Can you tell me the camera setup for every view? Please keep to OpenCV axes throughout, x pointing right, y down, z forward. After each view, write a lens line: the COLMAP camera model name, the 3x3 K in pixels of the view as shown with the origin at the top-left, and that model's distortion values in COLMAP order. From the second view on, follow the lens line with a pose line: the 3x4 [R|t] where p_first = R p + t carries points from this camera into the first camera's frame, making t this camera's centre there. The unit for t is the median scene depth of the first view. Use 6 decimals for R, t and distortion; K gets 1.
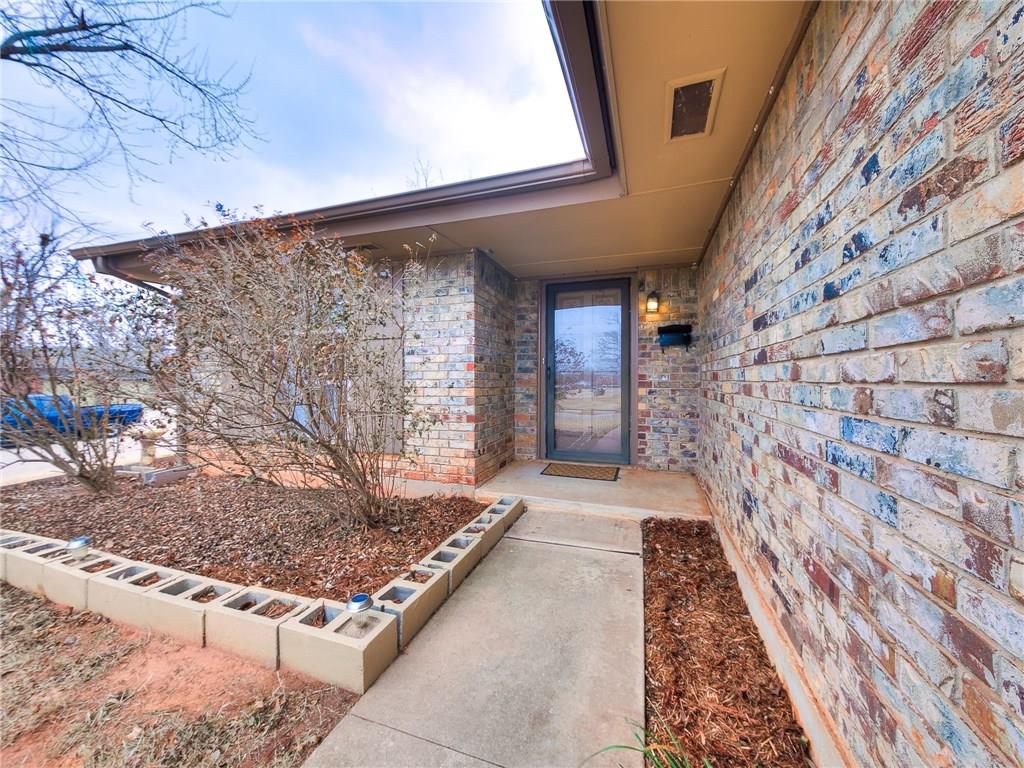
lens RADIAL K [[367.8, 0, 509.5], [0, 367.8, 374.9], [0, 0, 1]] dist [0.011254, -0.002245]
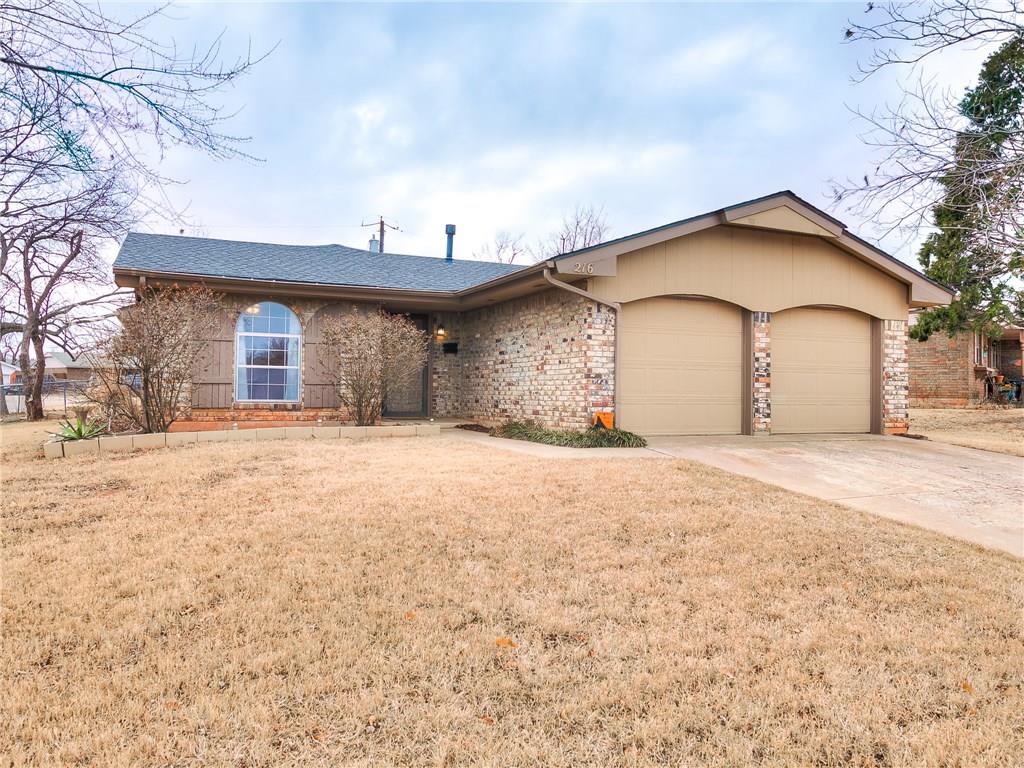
lens RADIAL K [[728.0, 0, 494.3], [0, 728.0, 384.8], [0, 0, 1]] dist [0.016163, -0.009247]
pose [[0.731311, 0.006181, 0.682016, -2.045181], [-0.011115, 0.999934, 0.002856, 0.075640], [-0.681953, -0.009670, 0.731332, -2.019928]]
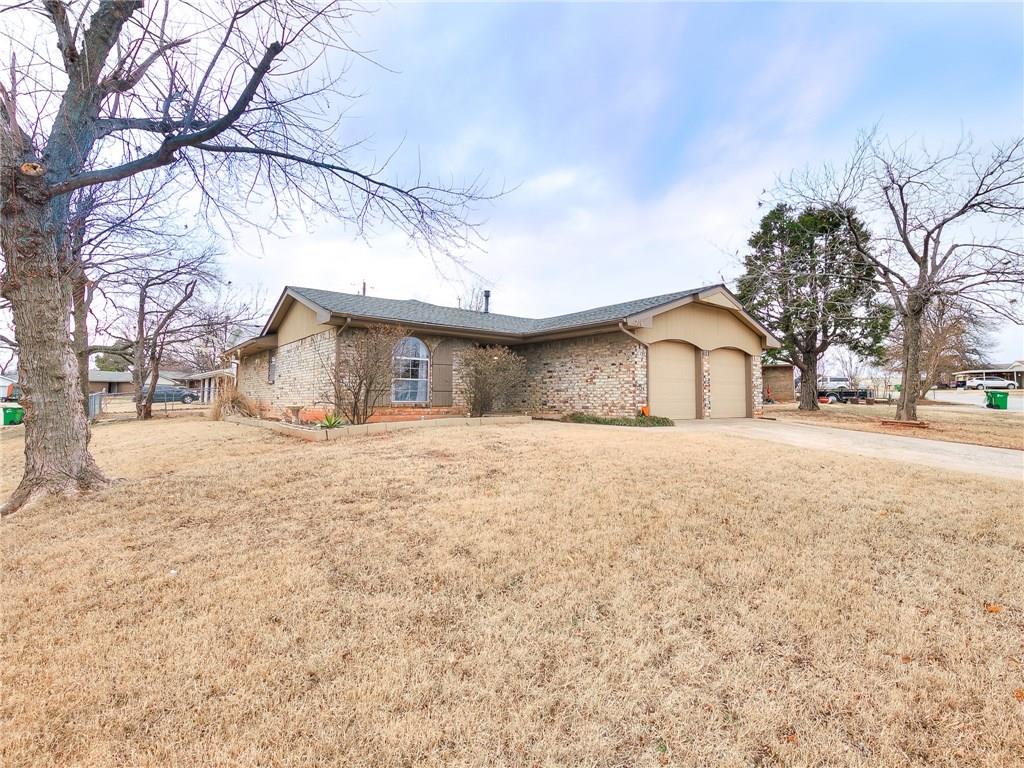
lens RADIAL K [[472.0, 0, 505.9], [0, 472.0, 380.9], [0, 0, 1]] dist [0.008289, -0.000008]
pose [[0.541229, 0.027777, 0.840416, -2.913312], [-0.009977, 0.999596, -0.026613, 0.106388], [-0.840816, 0.006019, 0.541288, -1.219661]]
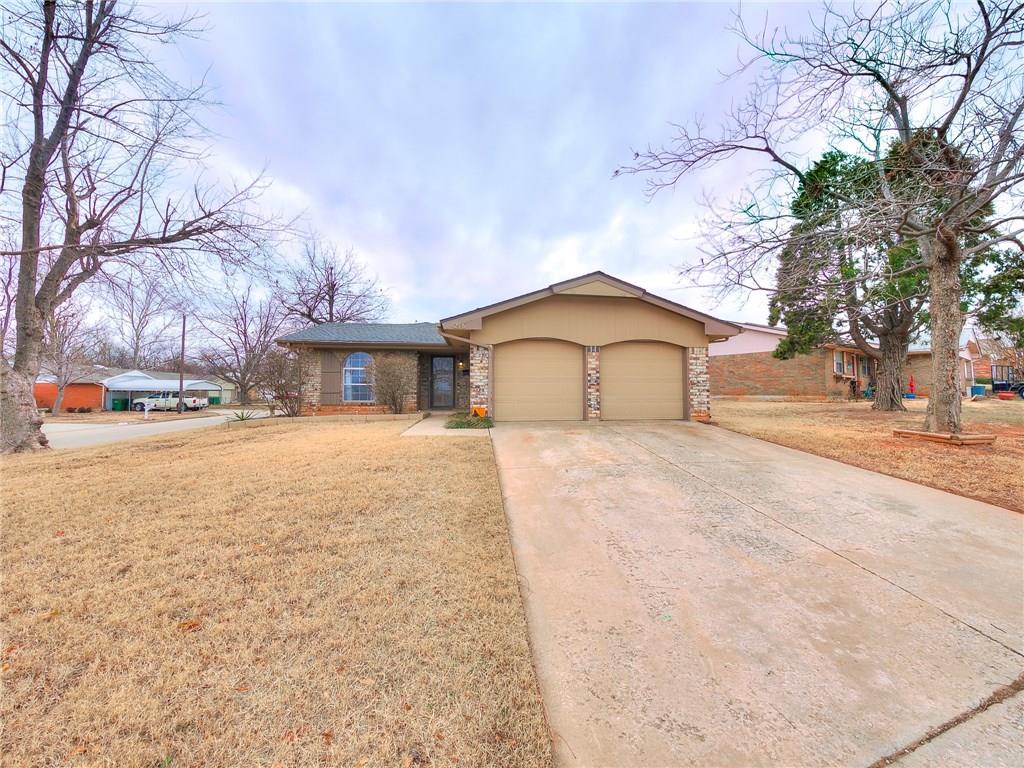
lens RADIAL K [[357.5, 0, 519.8], [0, 357.5, 377.5], [0, 0, 1]] dist [0.000174, -0.000466]
pose [[0.887663, 0.010503, 0.460375, -0.747265], [0.003508, 0.999557, -0.029567, 0.055041], [-0.460481, 0.027861, 0.887232, -2.486542]]
